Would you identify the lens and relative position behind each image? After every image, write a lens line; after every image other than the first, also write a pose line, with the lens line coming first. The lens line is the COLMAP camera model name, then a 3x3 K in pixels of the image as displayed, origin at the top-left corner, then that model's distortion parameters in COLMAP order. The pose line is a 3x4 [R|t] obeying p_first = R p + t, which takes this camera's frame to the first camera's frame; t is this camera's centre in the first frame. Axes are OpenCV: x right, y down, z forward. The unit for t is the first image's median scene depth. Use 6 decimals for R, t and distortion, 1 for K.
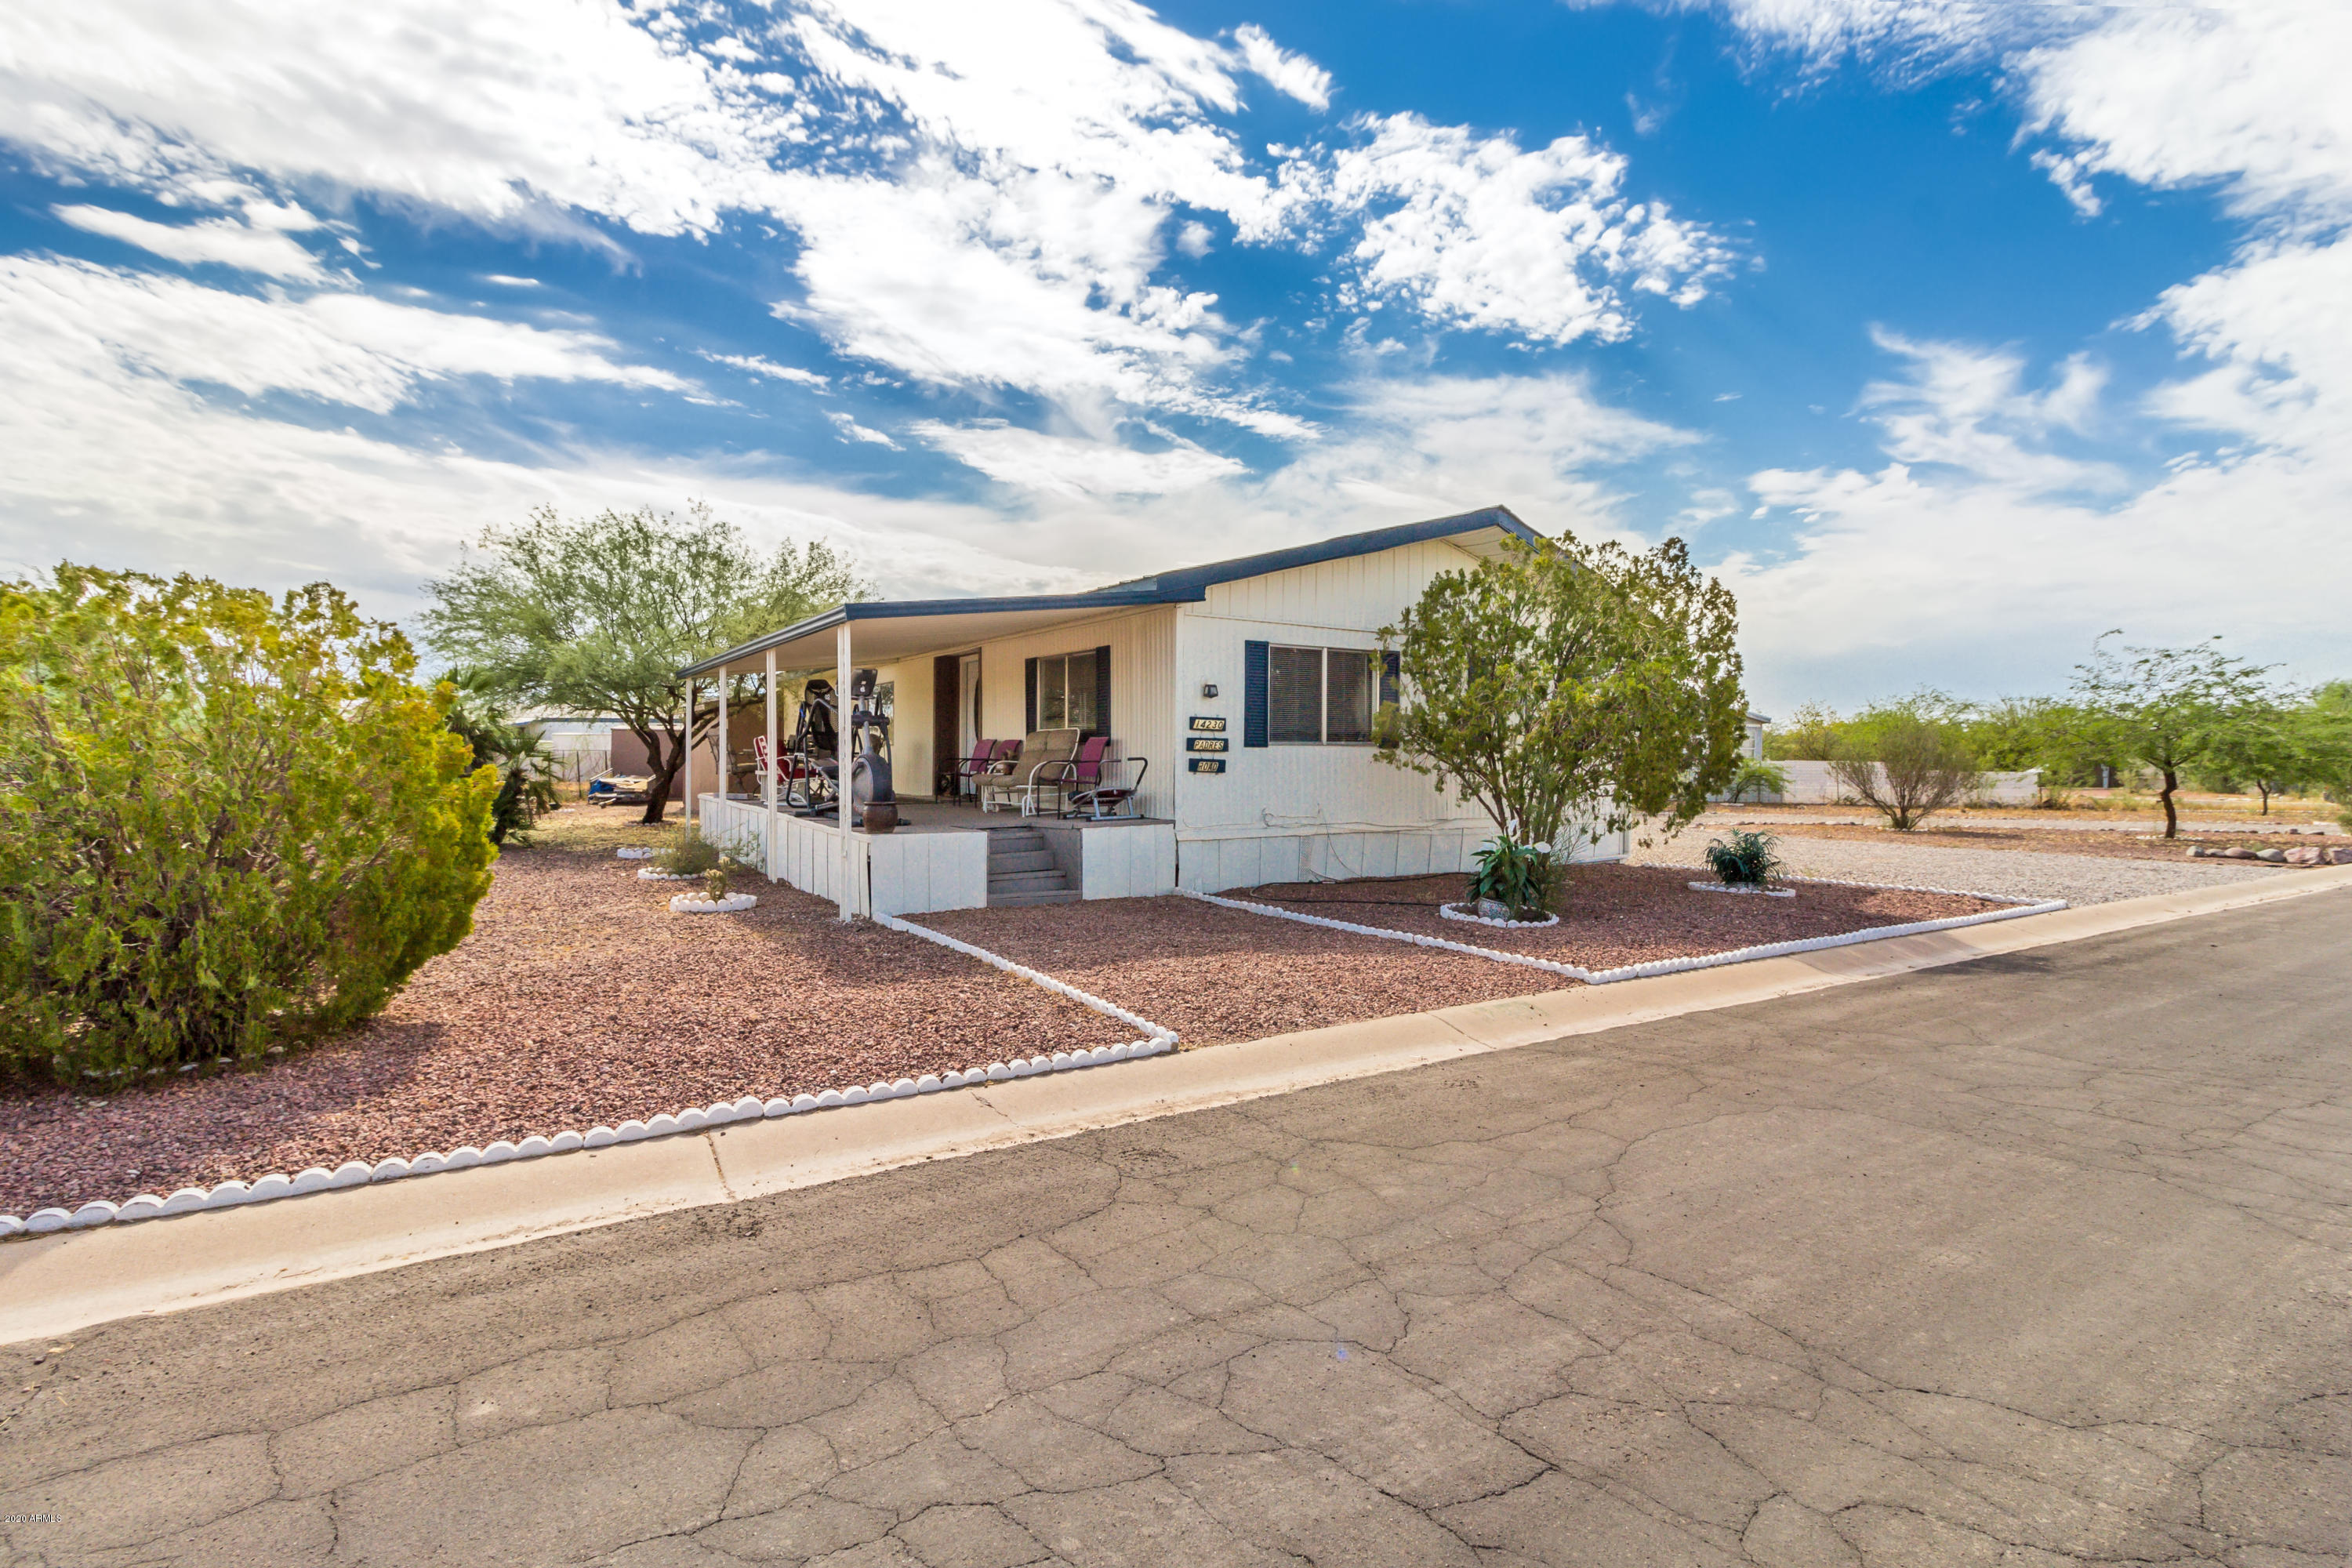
lens RADIAL K [[1861.9, 0, 1176.0], [0, 1861.9, 784.0], [0, 0, 1]] dist [0.004422, 0.004389]
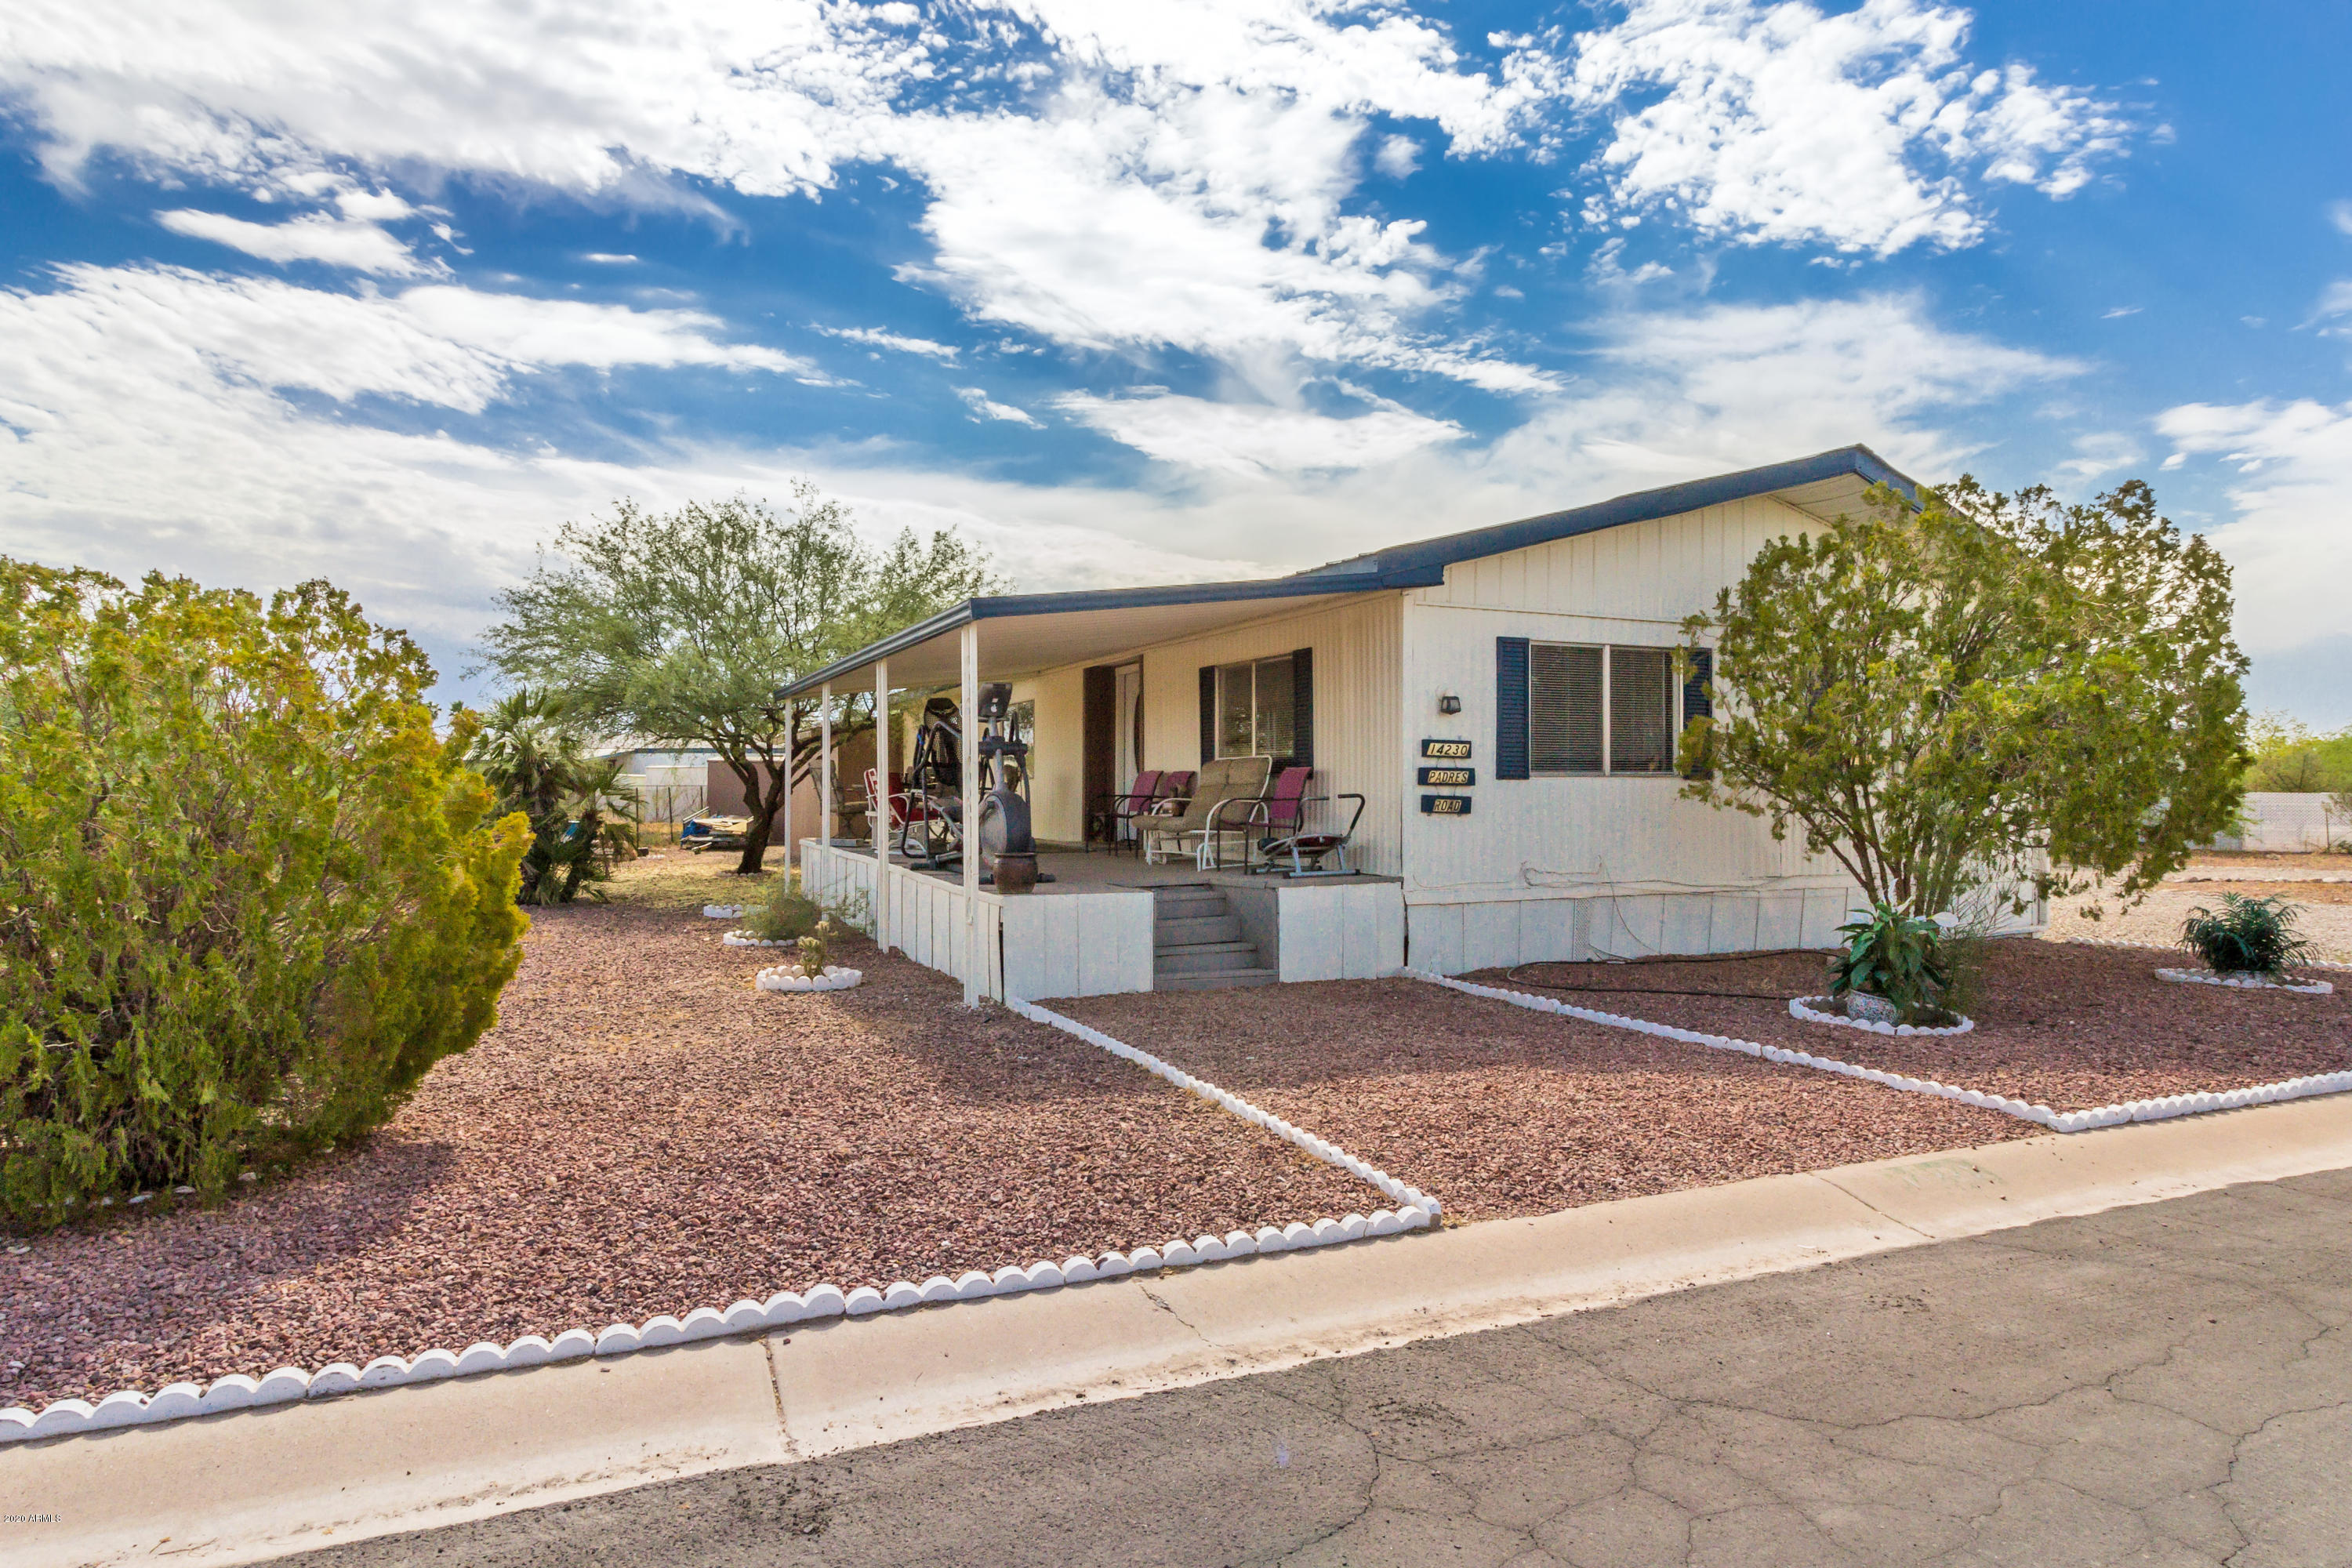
lens RADIAL K [[1357.8, 0, 1176.0], [0, 1357.8, 784.0], [0, 0, 1]] dist [-0.004263, -0.001229]
pose [[0.998121, -0.006928, -0.060883, -0.056461], [0.006482, 0.999951, -0.007514, -0.014240], [0.060932, 0.007106, 0.998117, 0.433122]]
